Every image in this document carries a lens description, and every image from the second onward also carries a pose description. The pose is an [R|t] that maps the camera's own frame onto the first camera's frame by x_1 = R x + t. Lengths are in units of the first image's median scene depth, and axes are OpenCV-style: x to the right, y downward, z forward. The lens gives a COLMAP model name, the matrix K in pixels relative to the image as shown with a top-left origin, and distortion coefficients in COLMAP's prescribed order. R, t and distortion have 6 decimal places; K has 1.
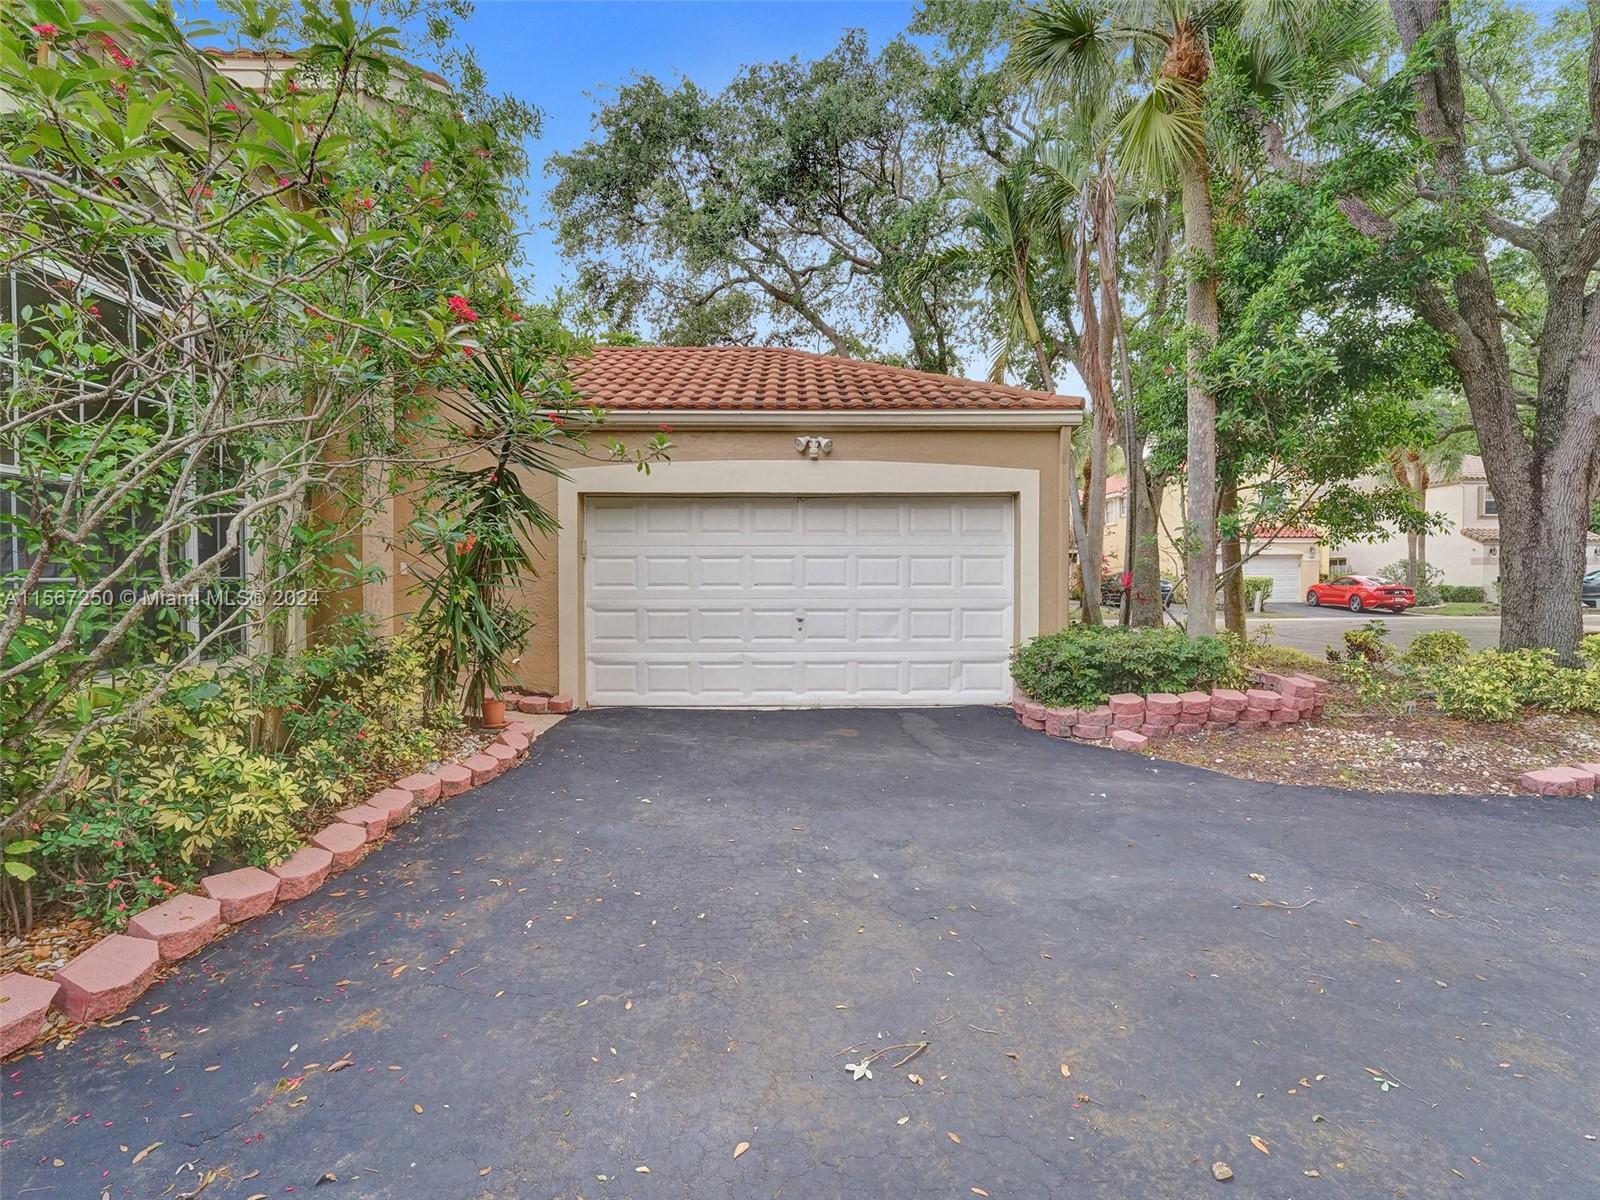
lens RADIAL K [[669.5, 0, 793.3], [0, 669.5, 592.1], [0, 0, 1]] dist [-0.024219, 0.000127]
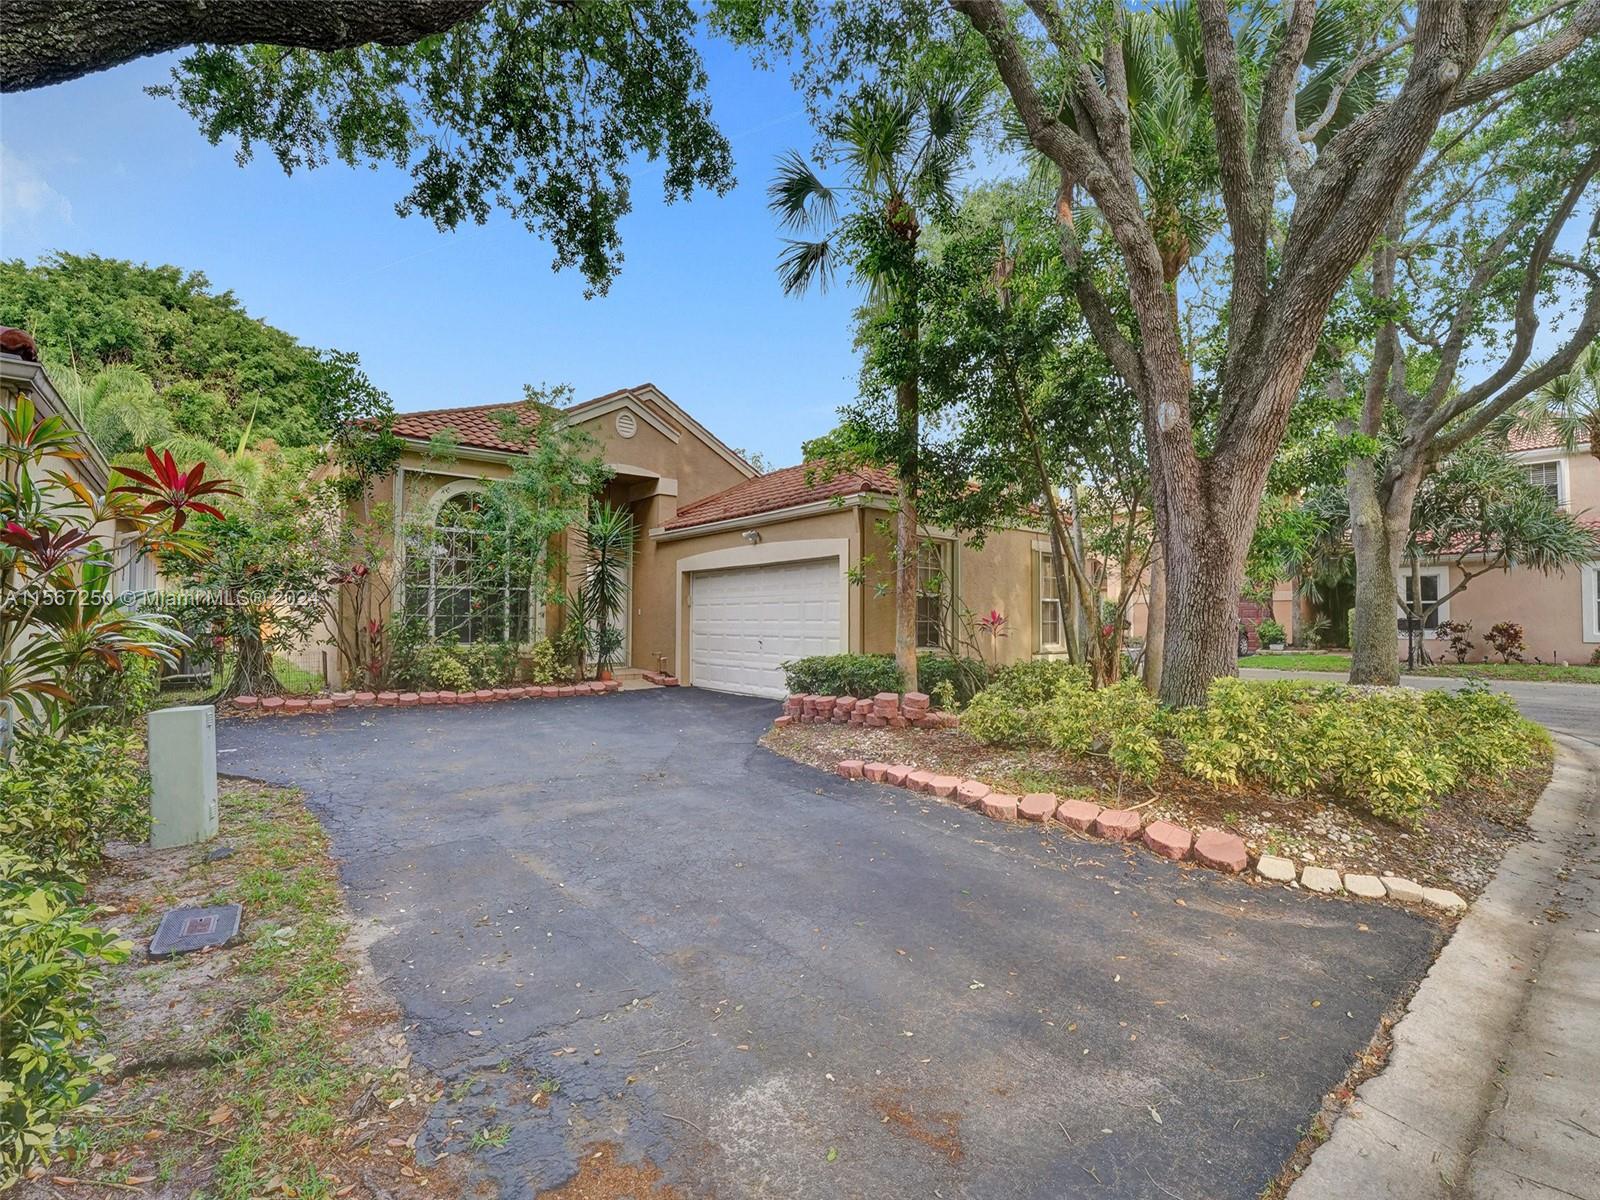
lens RADIAL K [[736.3, 0, 810.9], [0, 736.3, 593.3], [0, 0, 1]] dist [-0.016947, -0.001096]
pose [[0.615889, -0.028016, -0.787335, 1.860107], [-0.016564, 0.998686, -0.048494, 0.010181], [0.787659, 0.042908, 0.614616, -0.004614]]
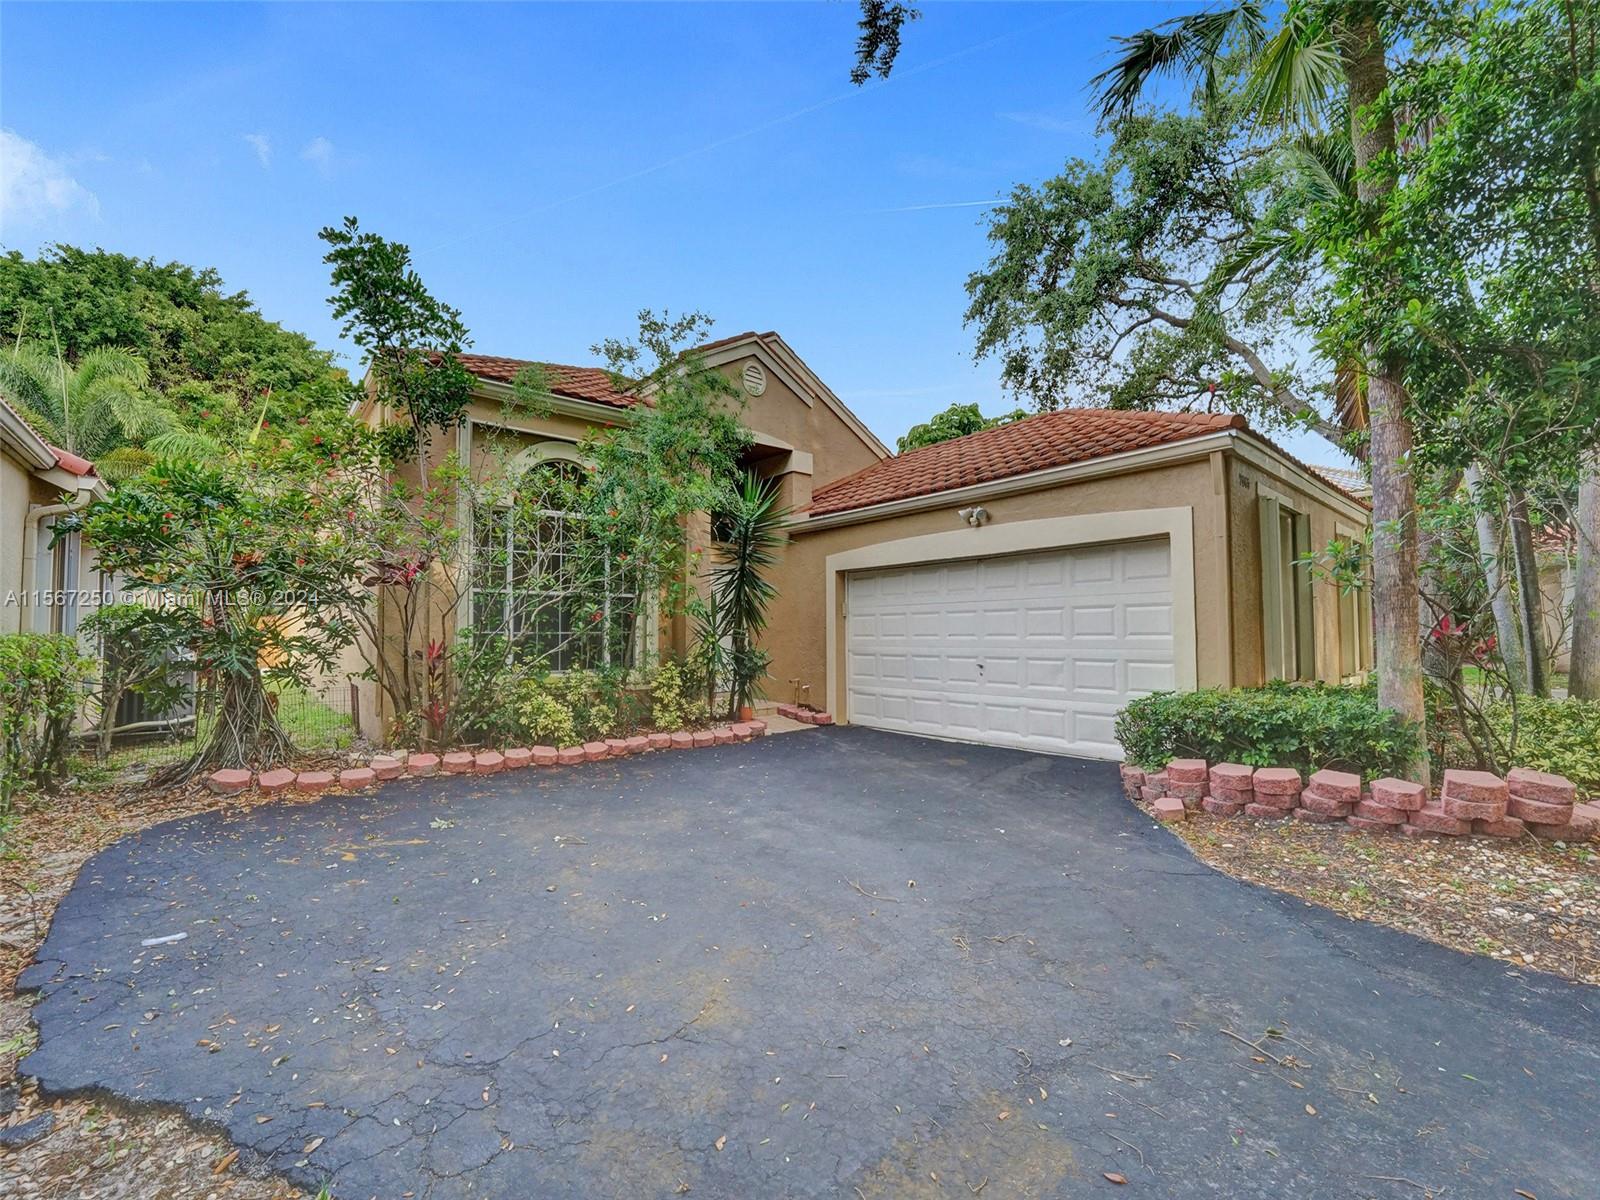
lens RADIAL K [[673.7, 0, 795.9], [0, 673.7, 598.2], [0, 0, 1]] dist [-0.024197, 0.000174]
pose [[0.626932, -0.046139, -0.777707, 0.882122], [-0.006879, 0.997878, -0.064746, 0.003164], [0.779044, 0.045942, 0.625284, 0.039813]]
